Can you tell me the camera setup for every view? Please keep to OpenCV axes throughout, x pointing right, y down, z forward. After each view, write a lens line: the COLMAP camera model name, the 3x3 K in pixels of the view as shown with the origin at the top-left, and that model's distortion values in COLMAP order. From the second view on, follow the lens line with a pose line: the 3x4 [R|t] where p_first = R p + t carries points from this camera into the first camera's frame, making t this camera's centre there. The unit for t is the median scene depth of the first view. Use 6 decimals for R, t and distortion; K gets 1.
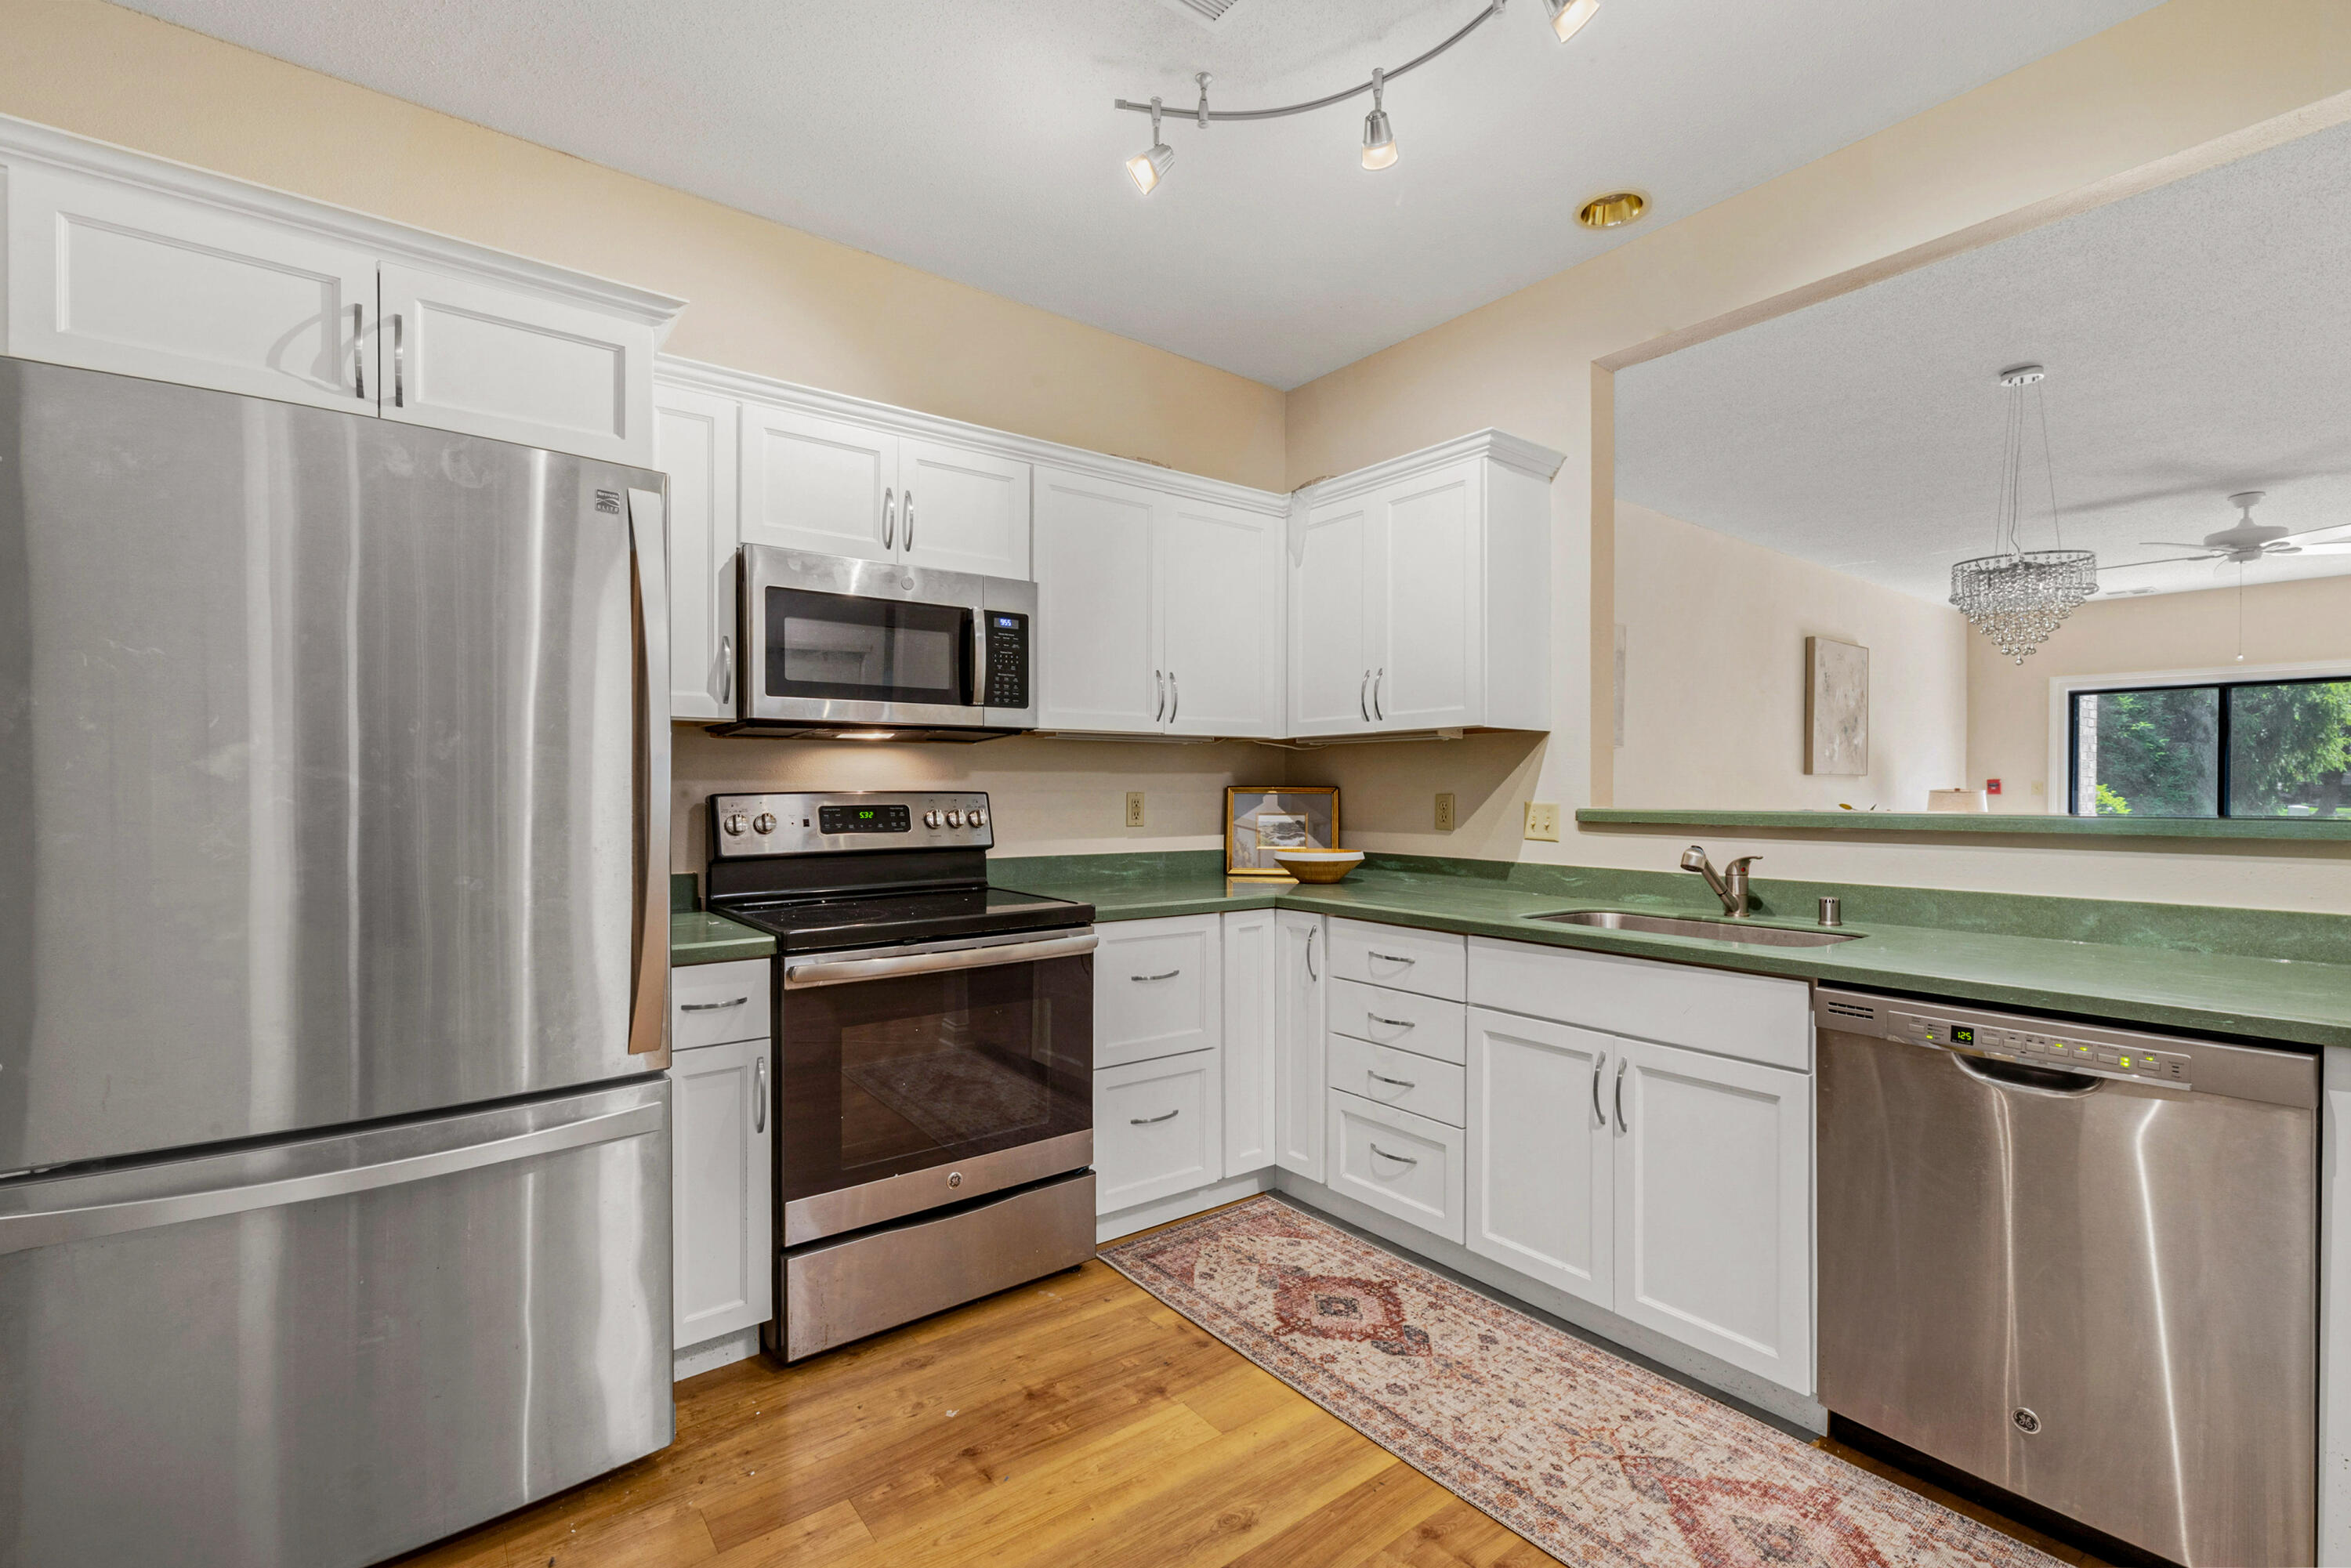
lens RADIAL K [[1013.8, 0, 1175.5], [0, 1013.8, 784.0], [0, 0, 1]] dist [0.001004, 0.000398]
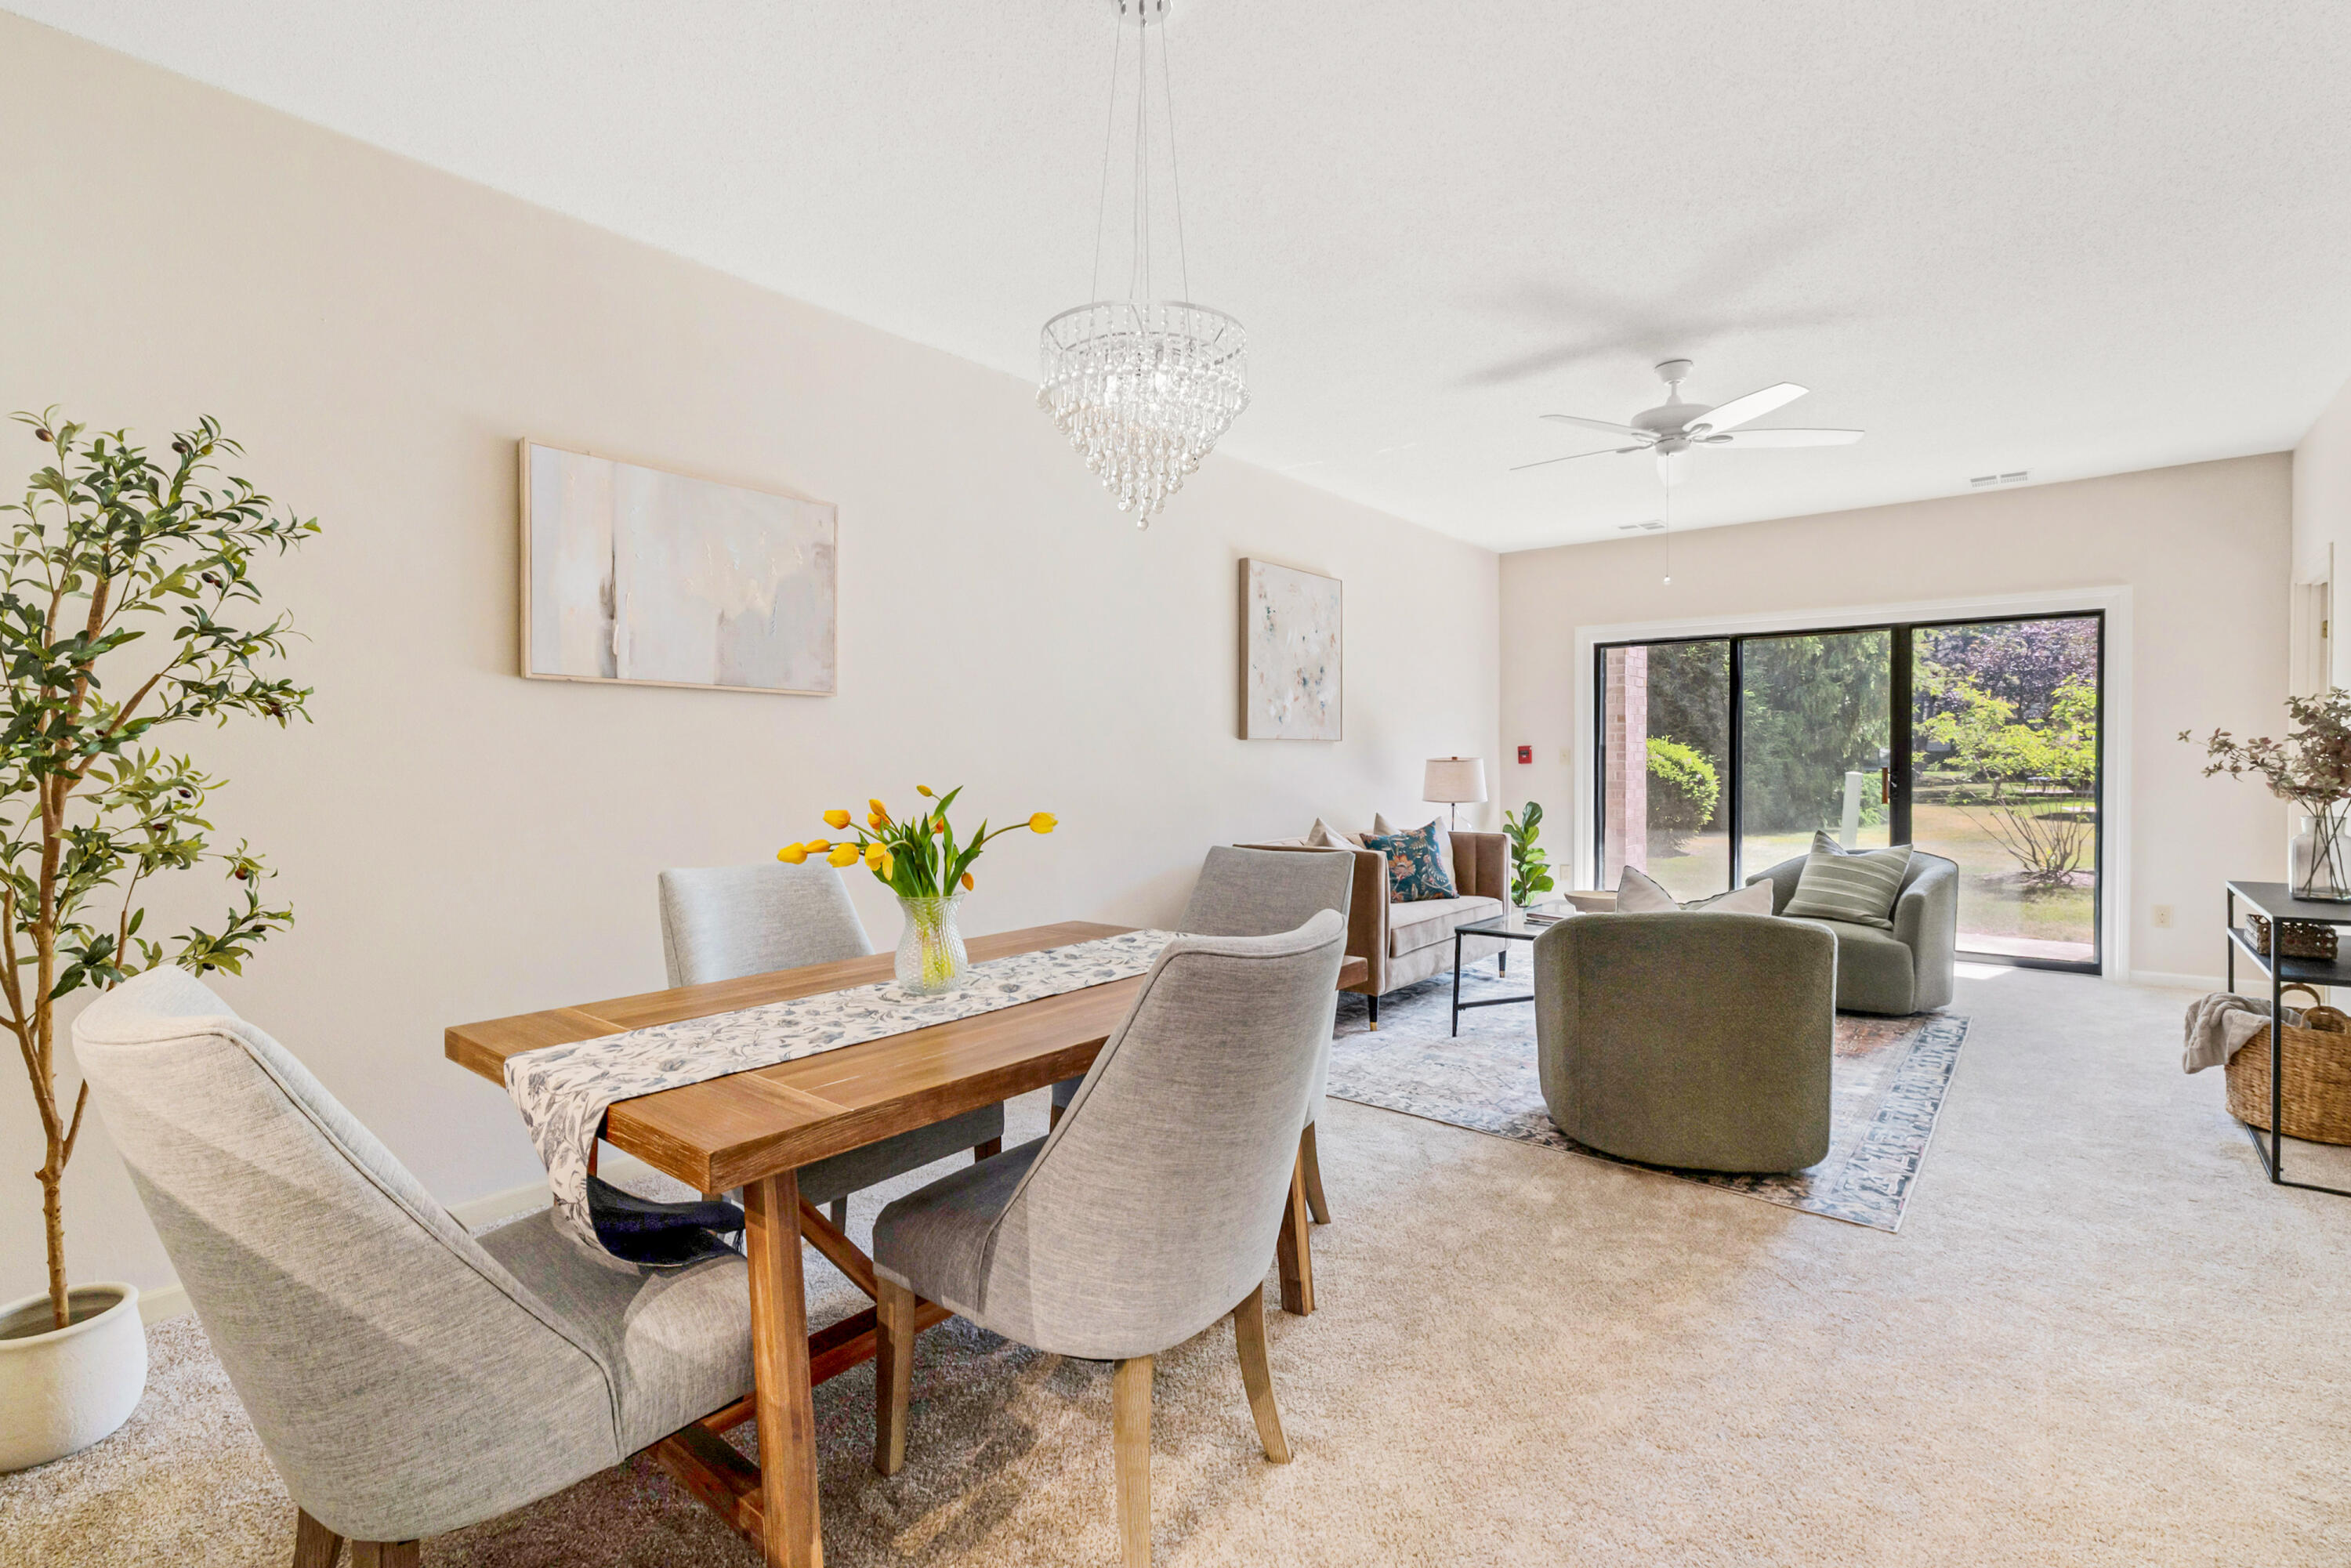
lens RADIAL K [[1051.0, 0, 1175.5], [0, 1051.0, 784.0], [0, 0, 1]] dist [-0.001344, -0.000017]
pose [[0.976268, -0.013451, 0.216148, 0.392349], [0.008311, 0.999661, 0.024674, 0.003685], [-0.216407, -0.022292, 0.976049, 0.234427]]
